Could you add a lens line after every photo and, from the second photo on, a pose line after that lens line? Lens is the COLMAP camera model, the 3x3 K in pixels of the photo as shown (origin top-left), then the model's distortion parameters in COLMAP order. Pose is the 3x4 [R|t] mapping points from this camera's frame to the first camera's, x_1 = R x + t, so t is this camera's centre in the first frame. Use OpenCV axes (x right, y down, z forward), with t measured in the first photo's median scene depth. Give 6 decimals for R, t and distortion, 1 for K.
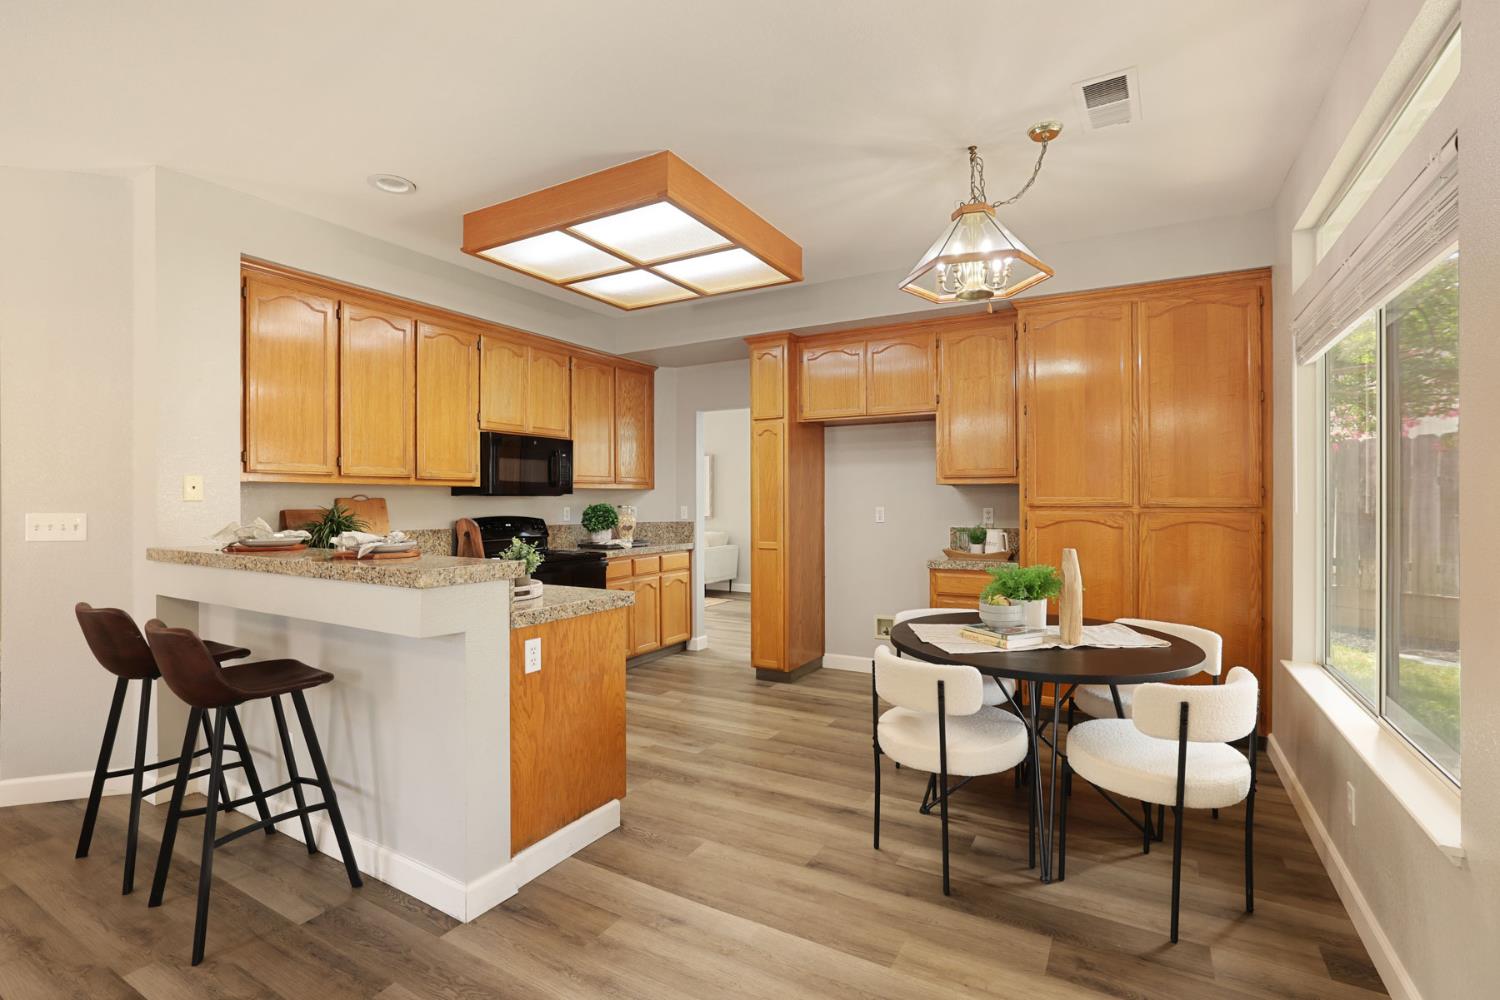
lens RADIAL K [[684.8, 0, 761.7], [0, 684.8, 498.6], [0, 0, 1]] dist [-0.020918, 0.006496]
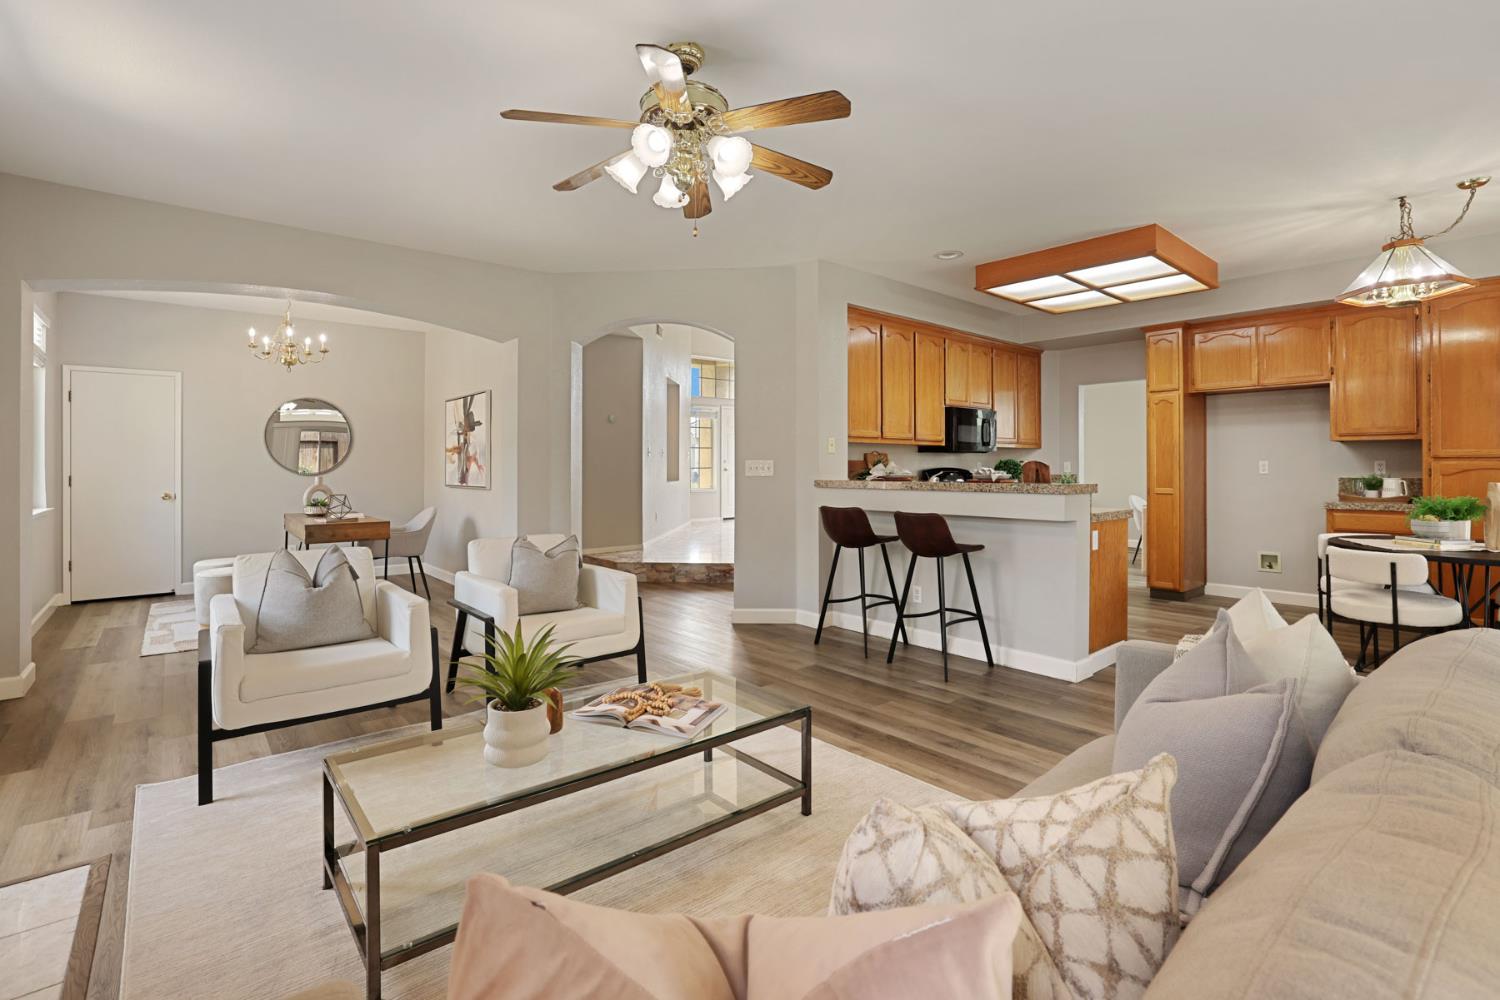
lens RADIAL K [[684.8, 0, 765.3], [0, 684.8, 465.3], [0, 0, 1]] dist [-0.020918, 0.006496]
pose [[0.942770, 0.001076, -0.333443, -0.321231], [-0.000569, 0.999999, 0.001619, 0.023299], [0.333445, -0.001337, 0.942769, -0.517874]]
